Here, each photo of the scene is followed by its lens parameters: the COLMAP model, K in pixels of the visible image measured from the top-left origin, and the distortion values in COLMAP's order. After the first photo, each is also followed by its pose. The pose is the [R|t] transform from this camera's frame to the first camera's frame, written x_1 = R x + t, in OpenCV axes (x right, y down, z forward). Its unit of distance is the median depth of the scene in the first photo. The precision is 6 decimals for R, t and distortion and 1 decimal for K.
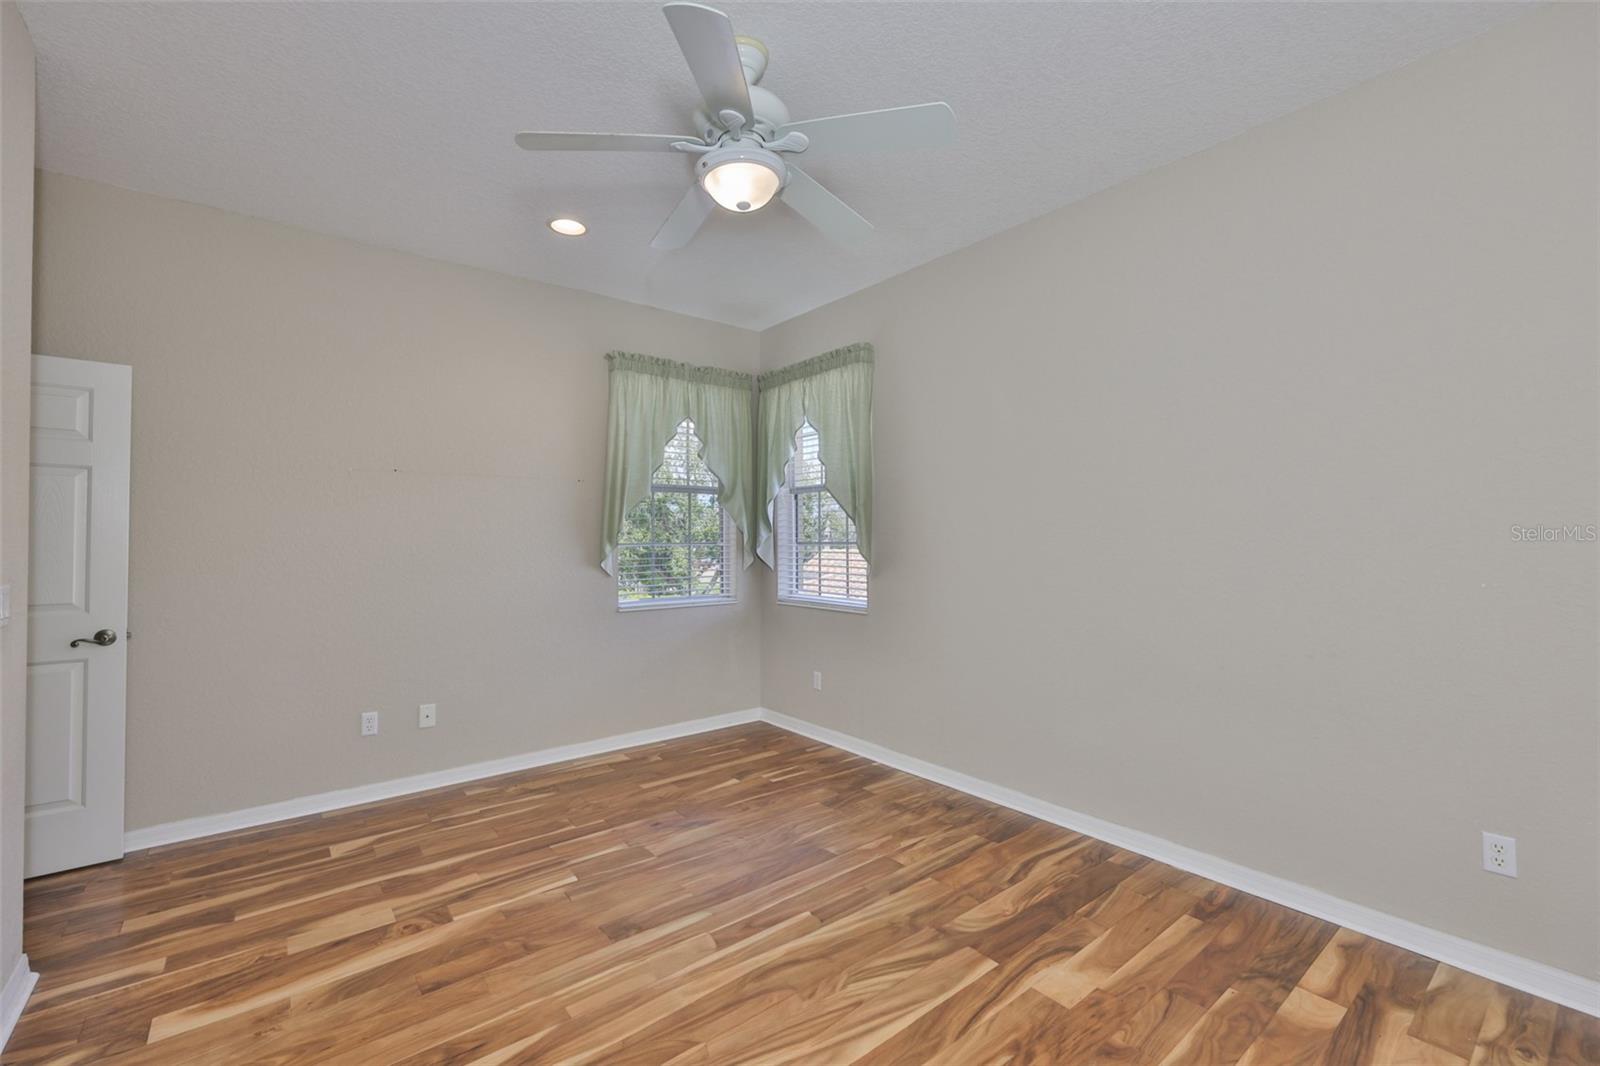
lens RADIAL K [[683.0, 0, 798.1], [0, 683.0, 526.9], [0, 0, 1]] dist [-0.000576, 0.000233]
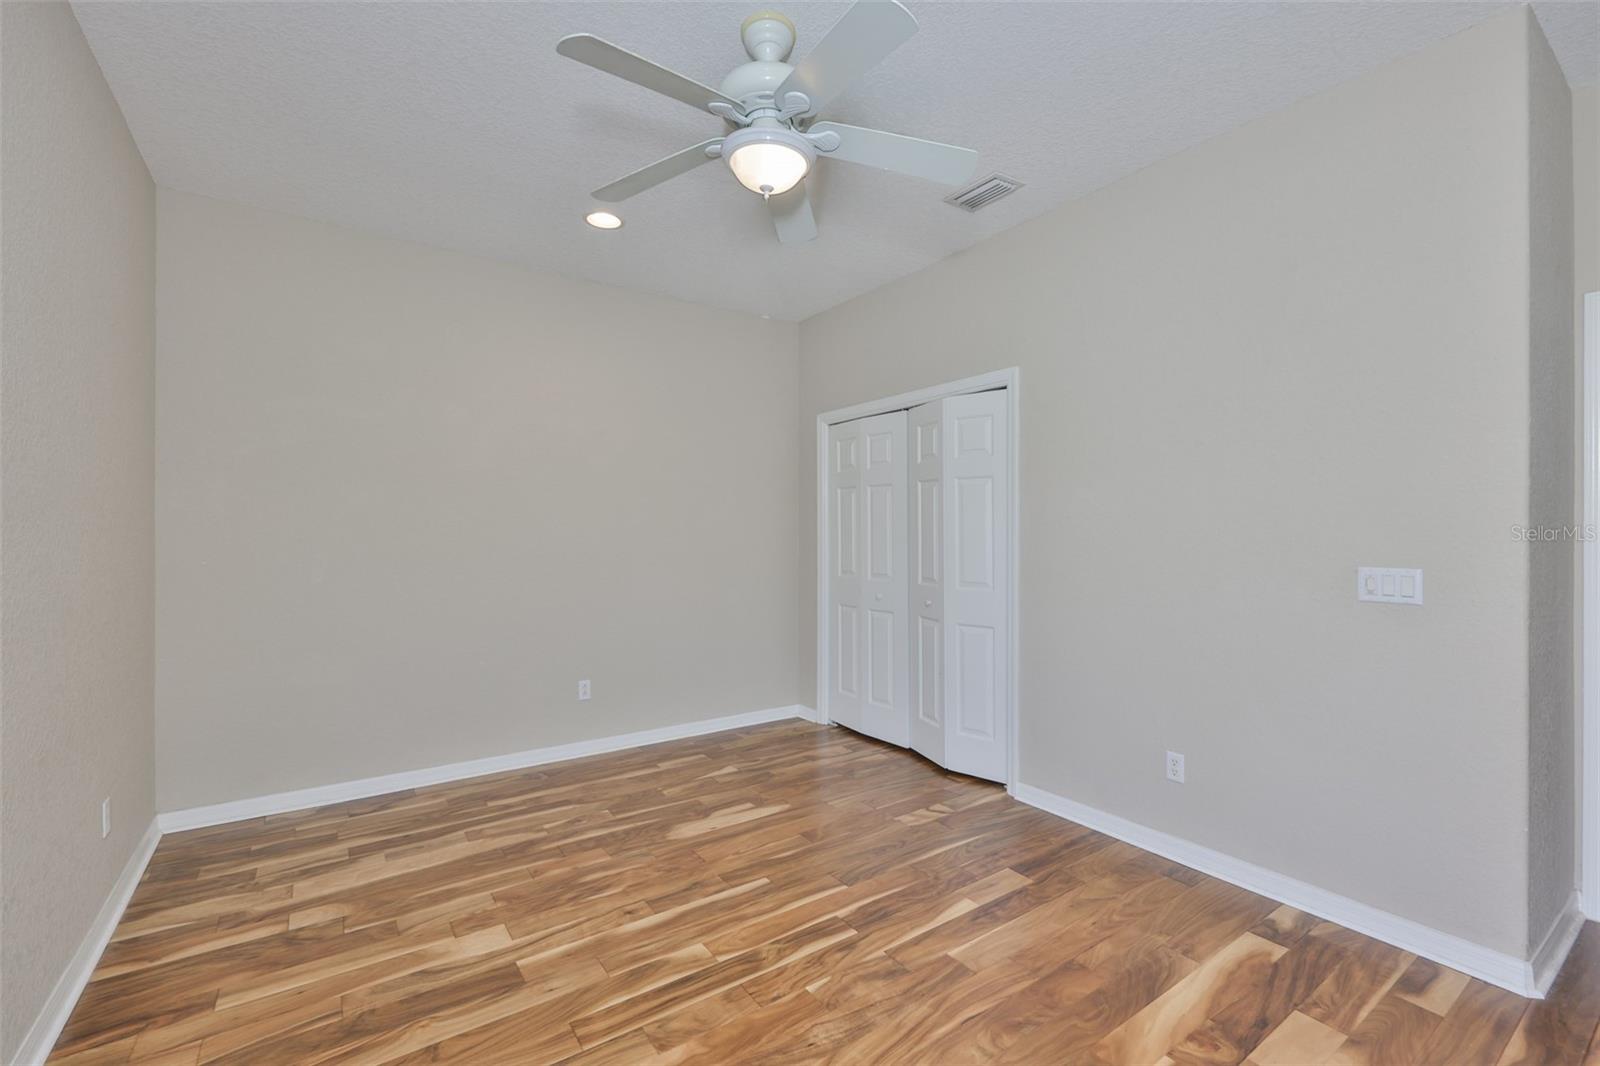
lens RADIAL K [[683.0, 0, 798.1], [0, 683.0, 526.9], [0, 0, 1]] dist [-0.000576, 0.000233]
pose [[-0.998001, 0.007214, 0.062786, -0.184327], [0.006112, 0.999824, -0.017729, 0.026109], [-0.062903, -0.017310, -0.997870, 1.996602]]
